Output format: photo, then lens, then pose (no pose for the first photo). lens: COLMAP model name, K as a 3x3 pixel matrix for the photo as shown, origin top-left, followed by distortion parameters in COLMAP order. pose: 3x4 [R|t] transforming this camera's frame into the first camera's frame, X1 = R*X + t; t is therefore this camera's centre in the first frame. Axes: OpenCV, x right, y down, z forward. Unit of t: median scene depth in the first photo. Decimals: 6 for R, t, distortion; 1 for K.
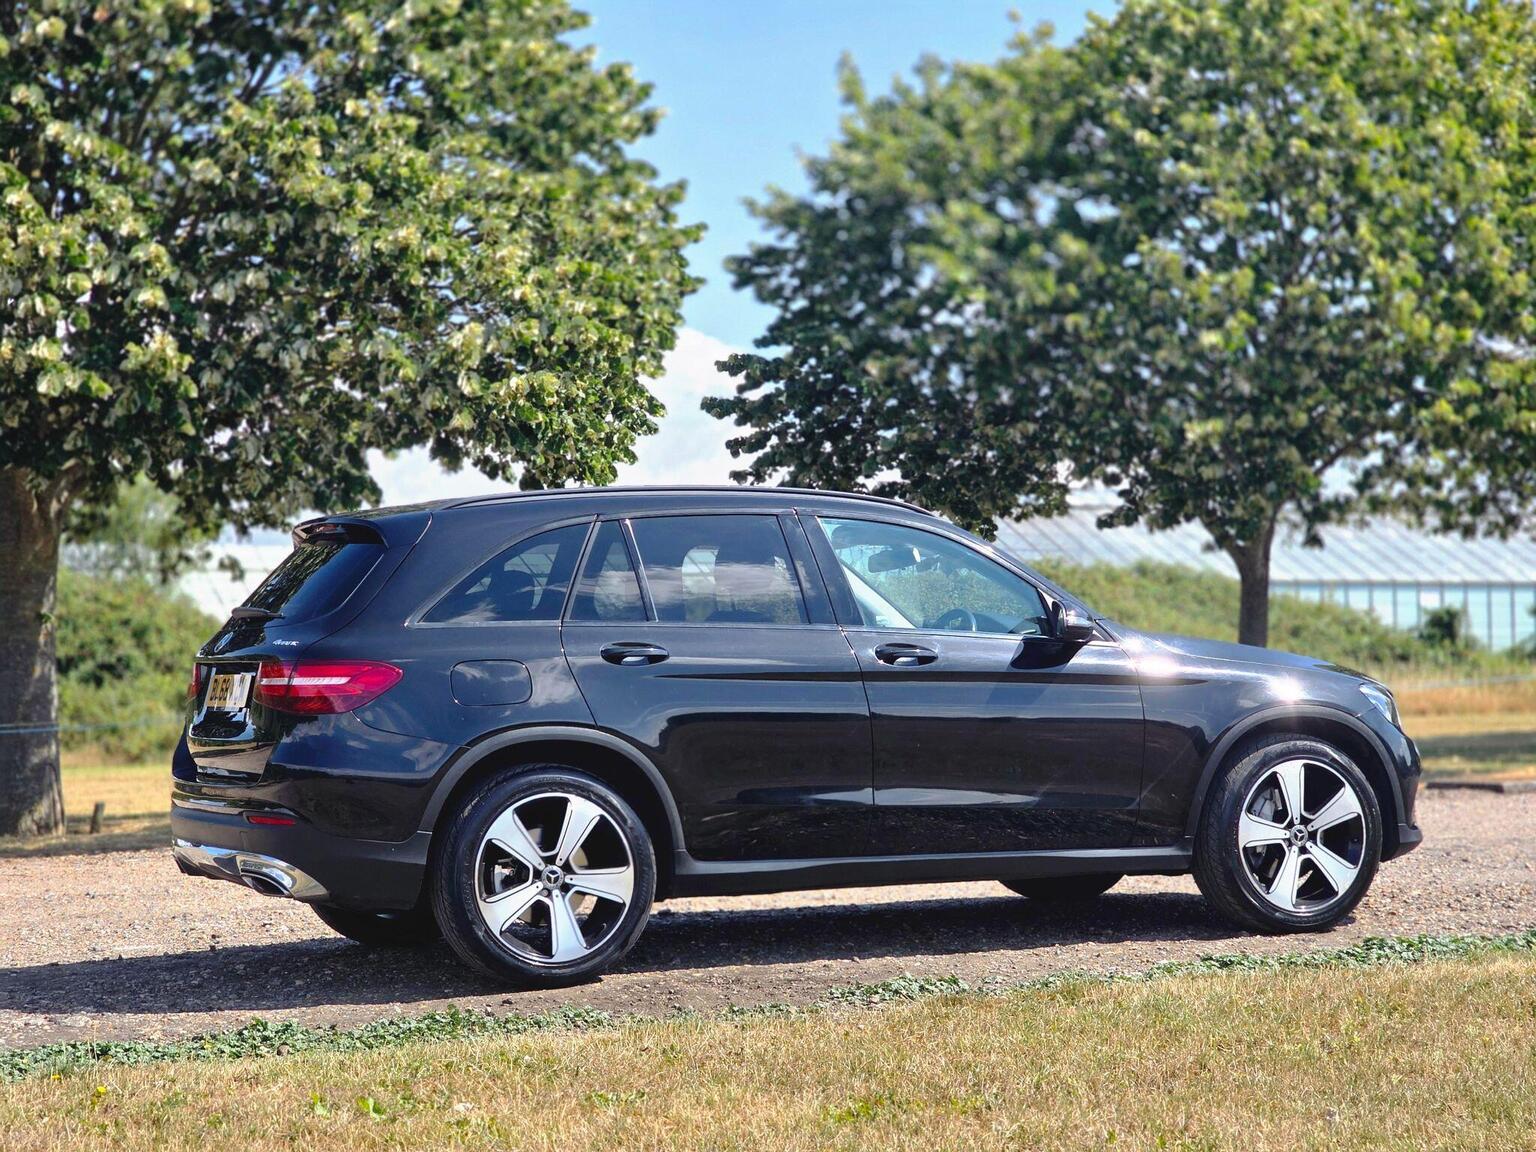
lens RADIAL K [[2994.2, 0, 695.3], [0, 2994.2, 642.3], [0, 0, 1]] dist [-0.091041, 1.210501]
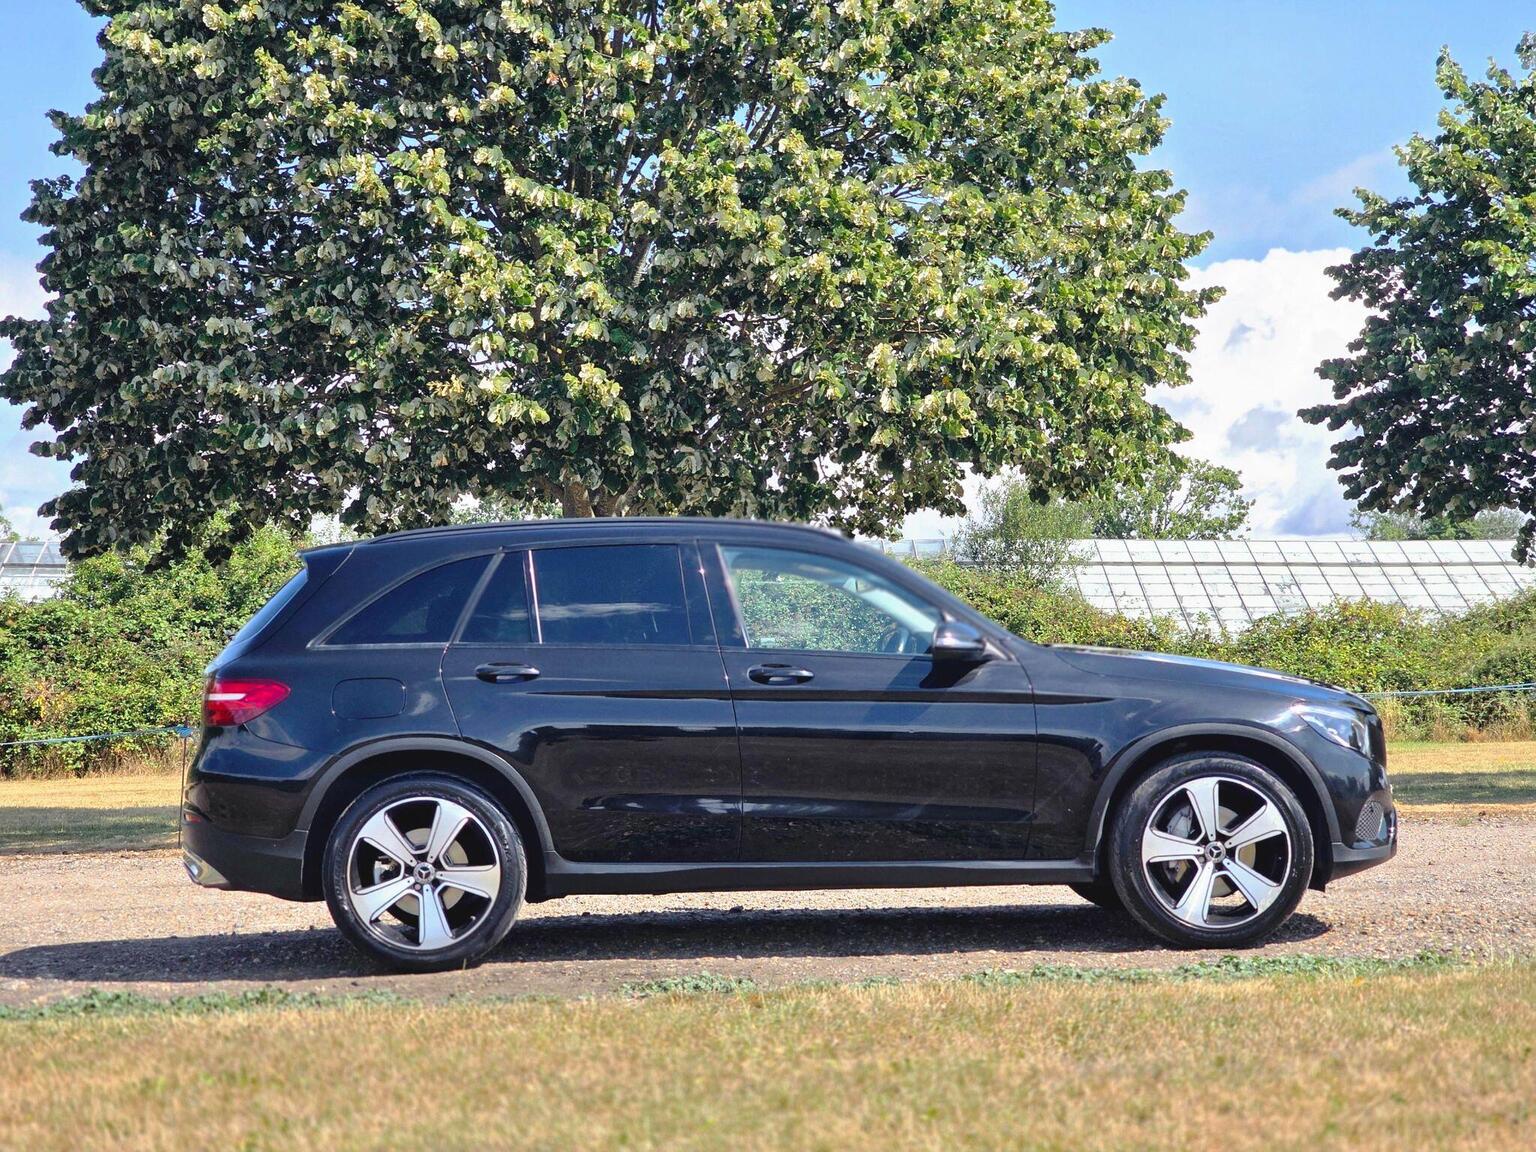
lens RADIAL K [[3011.1, 0, 767.9], [0, 3011.1, 574.2], [0, 0, 1]] dist [-0.100912, 1.641898]
pose [[0.937337, -0.007665, -0.348340, 0.417273], [0.001533, 0.999839, -0.017878, -0.011424], [0.348421, 0.016224, 0.937198, -0.007101]]
